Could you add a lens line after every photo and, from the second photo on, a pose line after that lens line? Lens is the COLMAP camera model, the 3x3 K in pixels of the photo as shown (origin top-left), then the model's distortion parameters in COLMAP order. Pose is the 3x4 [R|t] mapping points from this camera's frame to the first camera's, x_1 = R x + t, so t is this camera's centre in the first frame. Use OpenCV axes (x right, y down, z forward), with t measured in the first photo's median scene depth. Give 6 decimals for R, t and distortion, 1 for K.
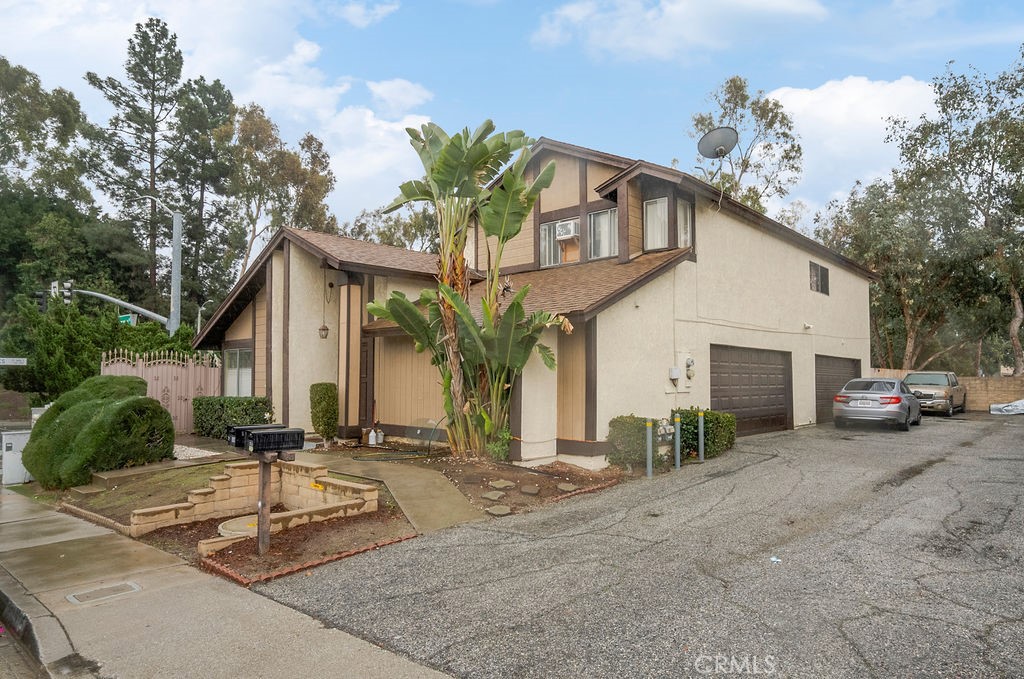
lens RADIAL K [[653.3, 0, 512.0], [0, 653.3, 339.5], [0, 0, 1]] dist [-0.022823, 0.004295]
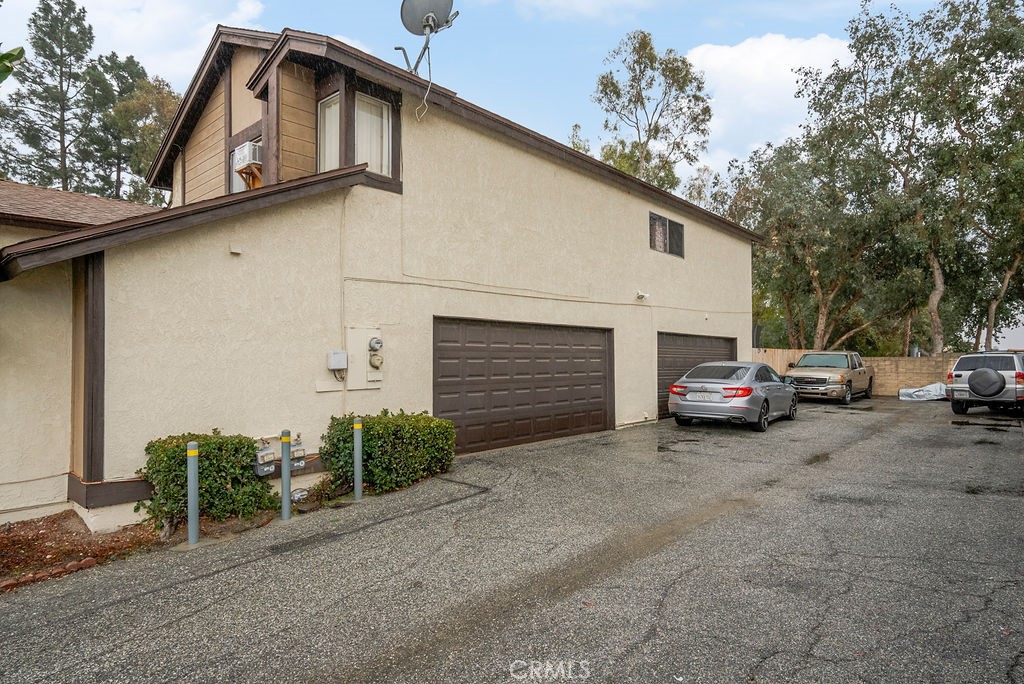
lens RADIAL K [[579.4, 0, 512.0], [0, 579.4, 342.0], [0, 0, 1]] dist [-0.026775, 0.012356]
pose [[0.999967, -0.005743, -0.005817, 0.193201], [0.005938, 0.999402, 0.034065, 0.006855], [0.005618, -0.034099, 0.999403, 0.196121]]
